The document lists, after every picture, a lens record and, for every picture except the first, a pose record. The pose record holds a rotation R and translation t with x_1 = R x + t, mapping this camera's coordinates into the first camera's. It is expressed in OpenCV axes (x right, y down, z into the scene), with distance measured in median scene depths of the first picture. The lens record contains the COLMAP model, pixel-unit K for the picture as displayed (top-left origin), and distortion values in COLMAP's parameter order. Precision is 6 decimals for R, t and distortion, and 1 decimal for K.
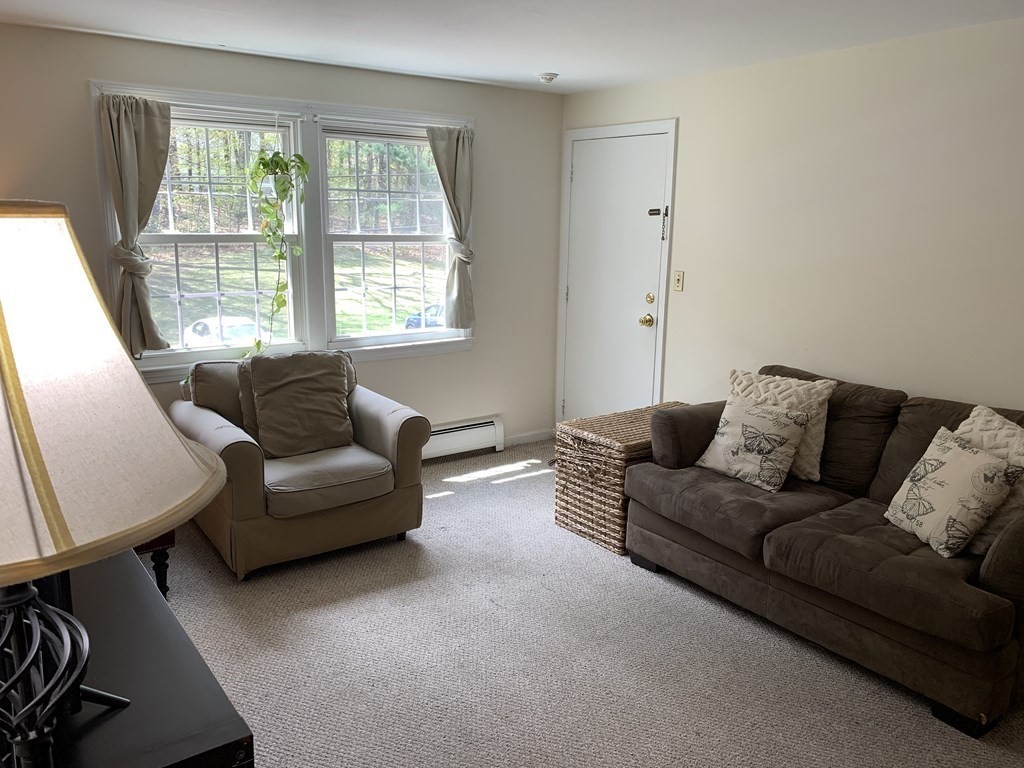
lens RADIAL K [[782.5, 0, 513.3], [0, 782.5, 384.0], [0, 0, 1]] dist [0.033408, -0.046344]
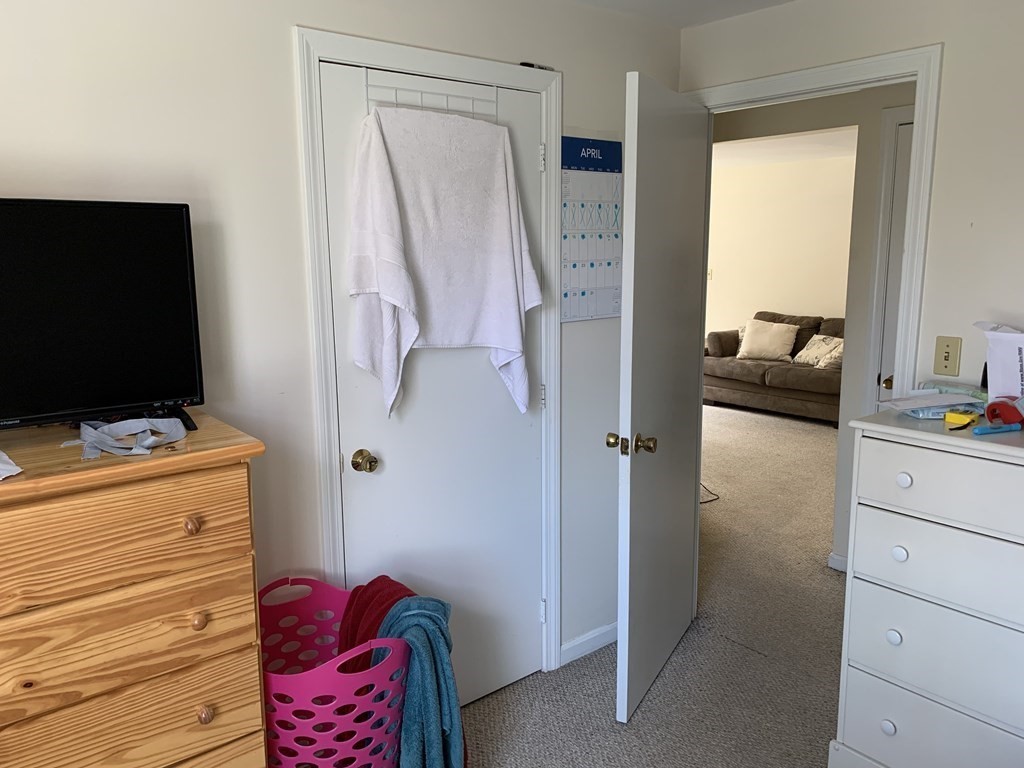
lens RADIAL K [[782.5, 0, 509.8], [0, 782.5, 381.6], [0, 0, 1]] dist [0.033408, -0.046344]
pose [[0.998466, -0.019317, 0.051883, -0.464927], [0.021130, 0.999177, -0.034633, 0.226936], [-0.051171, 0.035676, 0.998052, -1.069780]]
